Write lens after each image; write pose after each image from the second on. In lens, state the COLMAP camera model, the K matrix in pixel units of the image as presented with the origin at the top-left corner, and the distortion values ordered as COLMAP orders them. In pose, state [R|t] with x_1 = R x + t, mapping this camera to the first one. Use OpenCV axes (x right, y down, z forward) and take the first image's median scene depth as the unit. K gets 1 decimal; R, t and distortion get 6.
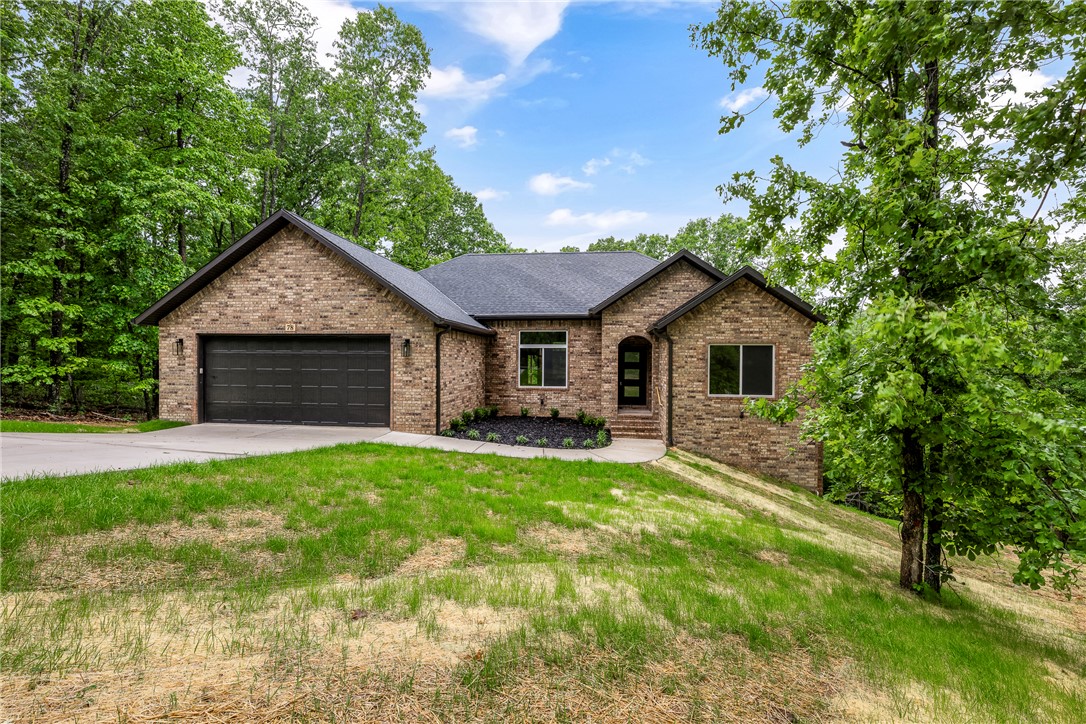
lens RADIAL K [[489.4, 0, 546.3], [0, 489.4, 360.2], [0, 0, 1]] dist [-0.000010, -0.000222]
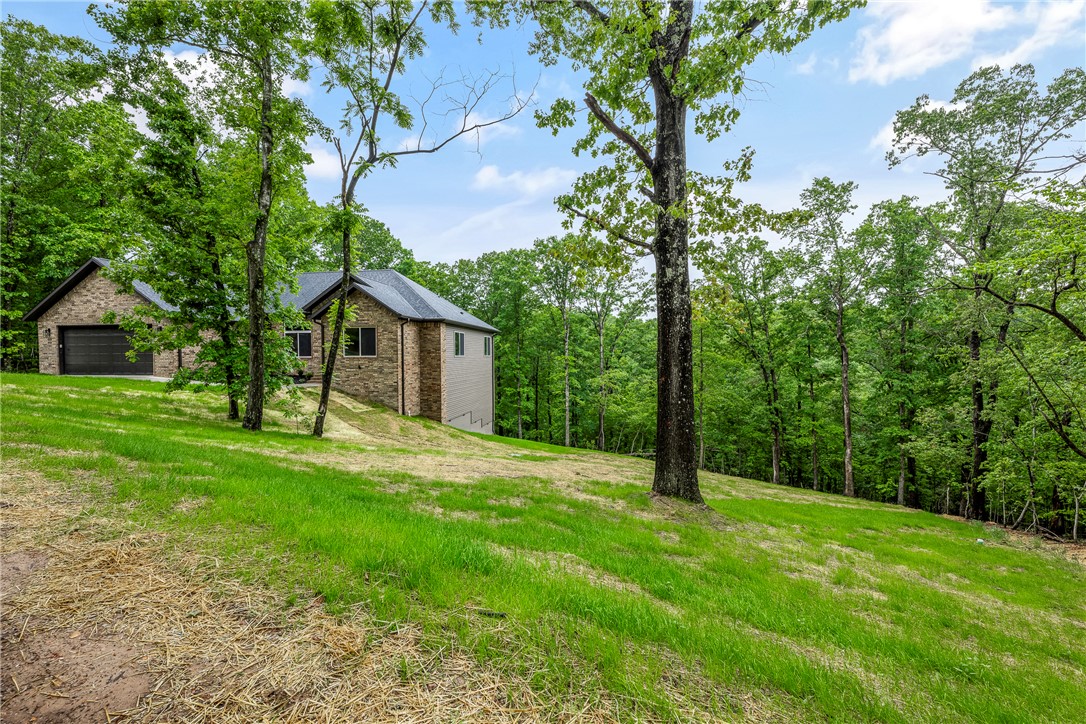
lens RADIAL K [[441.5, 0, 539.2], [0, 441.5, 363.6], [0, 0, 1]] dist [-0.000099, 0.000437]
pose [[0.999388, -0.012868, -0.032519, 1.117657], [0.013465, 0.999744, 0.018201, 0.080294], [0.032276, -0.018628, 0.999305, -0.579769]]
